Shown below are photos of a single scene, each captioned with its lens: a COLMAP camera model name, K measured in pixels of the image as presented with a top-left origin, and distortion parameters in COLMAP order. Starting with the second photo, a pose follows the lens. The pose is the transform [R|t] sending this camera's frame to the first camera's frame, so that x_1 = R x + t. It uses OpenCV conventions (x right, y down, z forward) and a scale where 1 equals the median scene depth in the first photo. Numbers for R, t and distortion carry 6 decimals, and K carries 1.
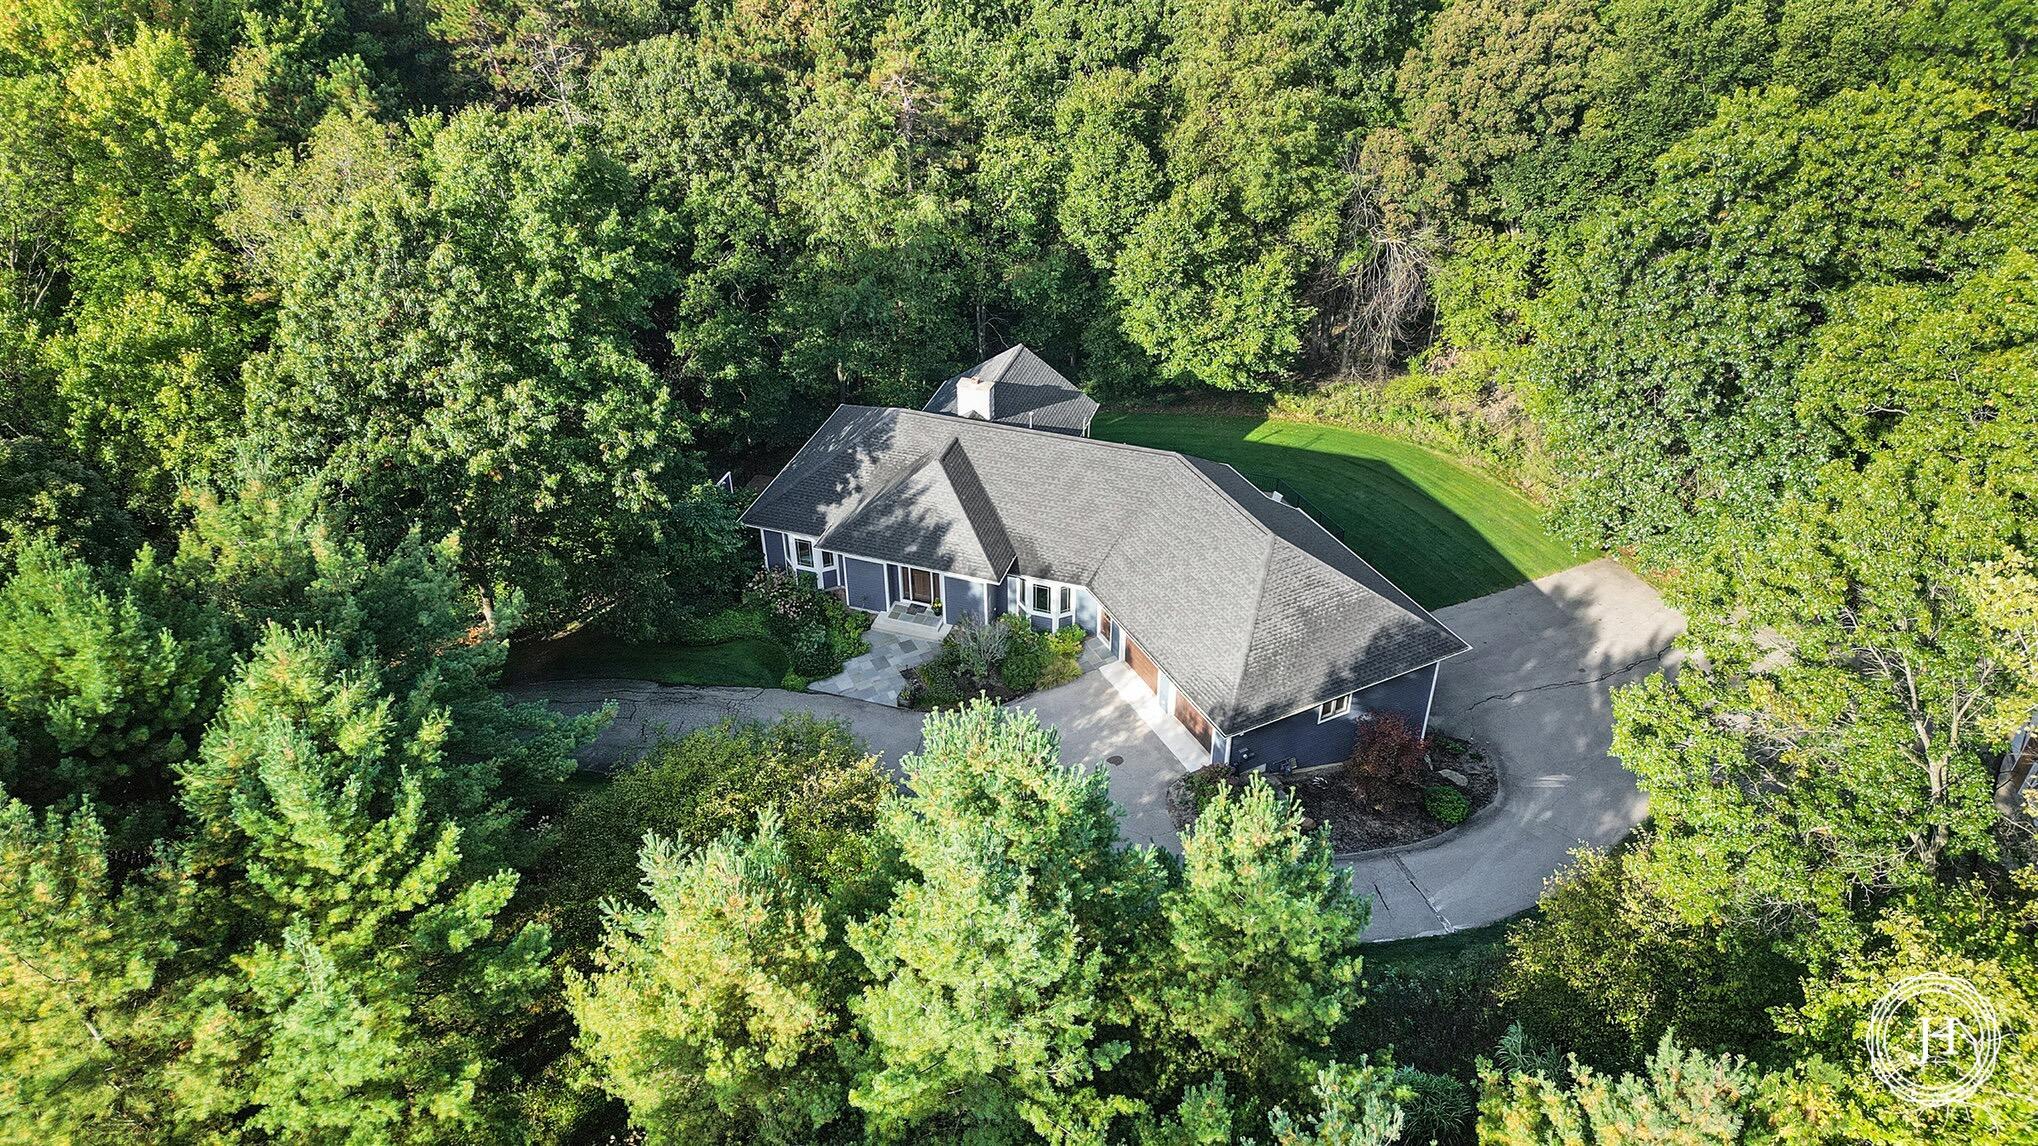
lens RADIAL K [[1418.5, 0, 1019.0], [0, 1418.5, 573.0], [0, 0, 1]] dist [0.084662, -0.133867]
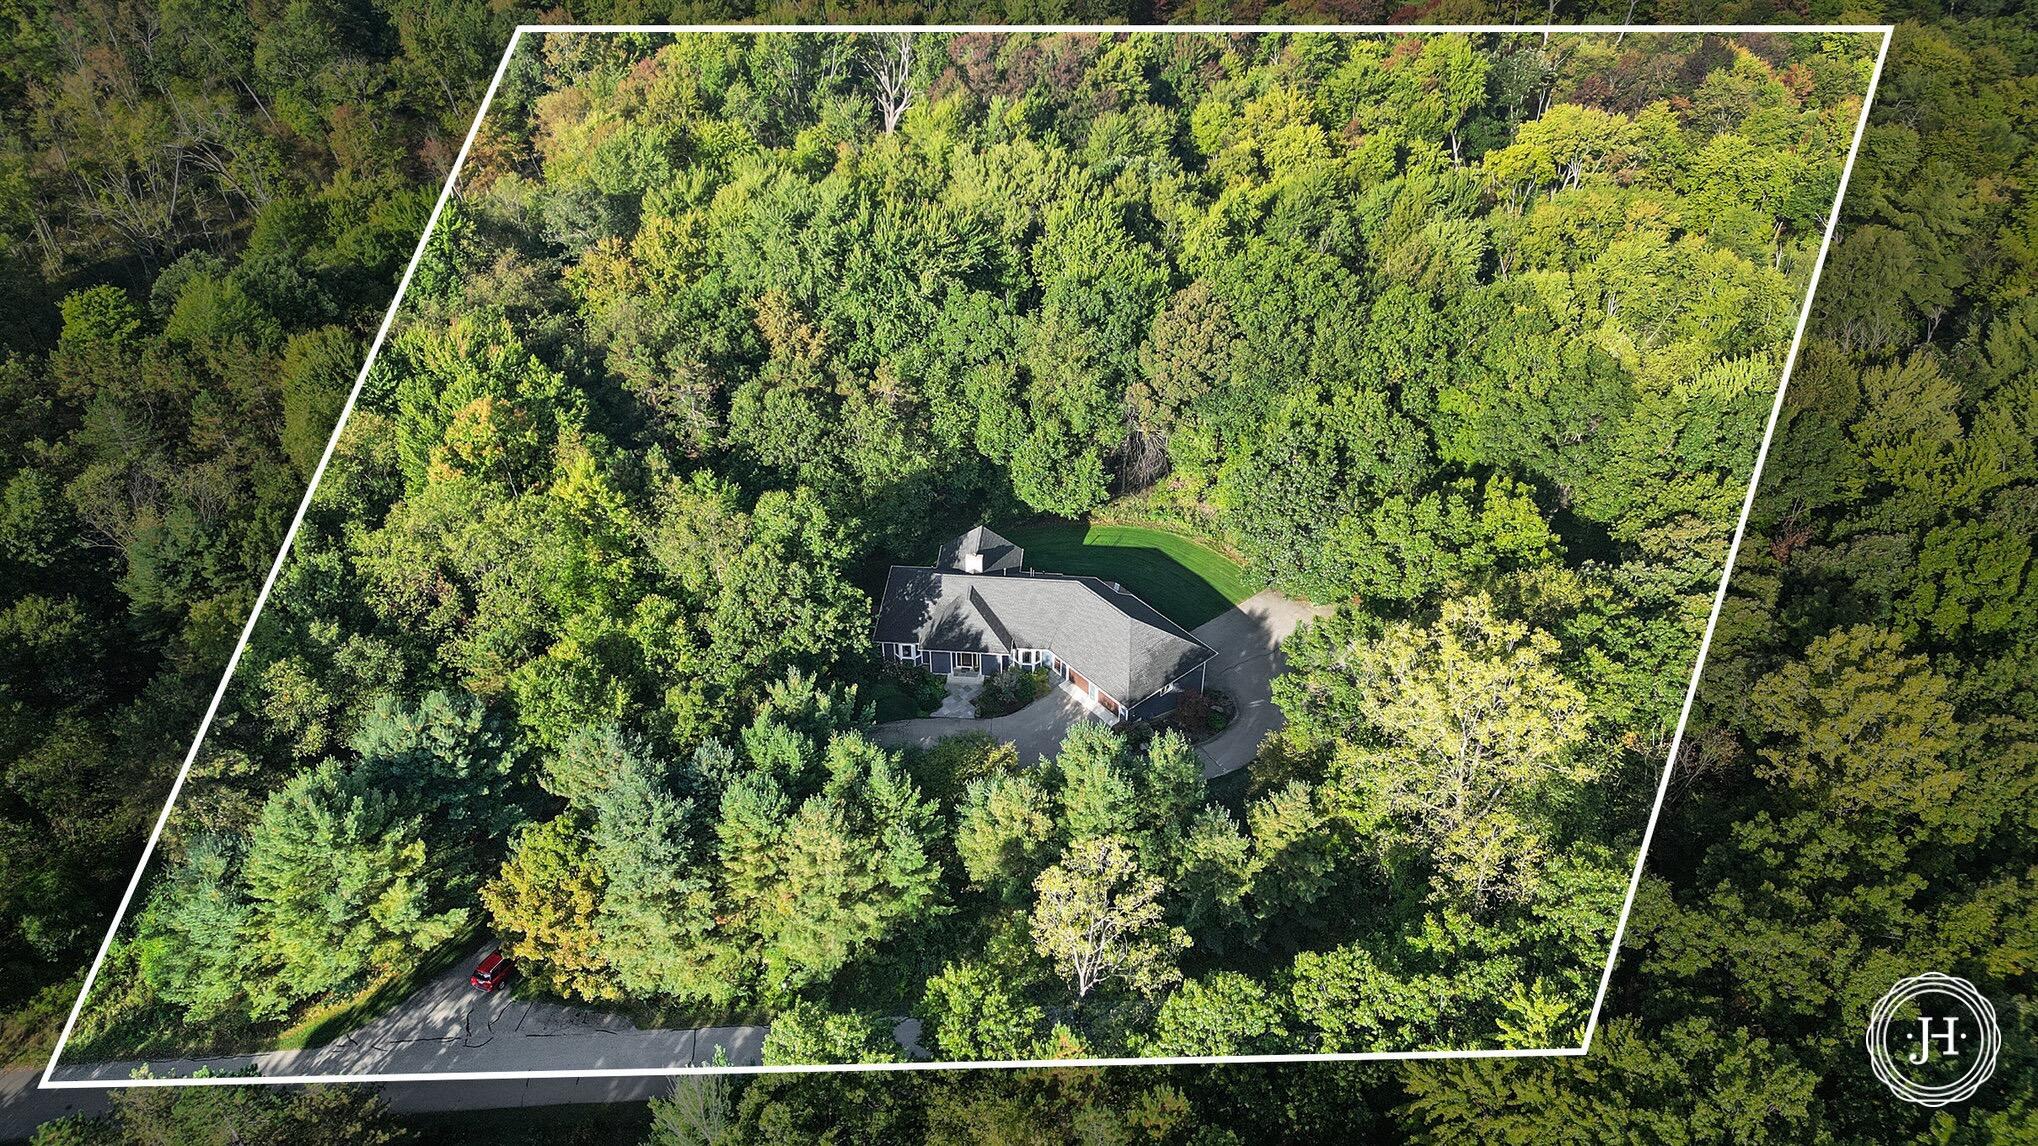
lens RADIAL K [[1418.5, 0, 1019.0], [0, 1418.5, 573.0], [0, 0, 1]] dist [0.084662, -0.133867]
pose [[0.971234, -0.142800, 0.190560, -0.371756], [0.134485, 0.989335, 0.055948, -0.221467], [-0.196517, -0.028711, 0.980080, -1.061284]]
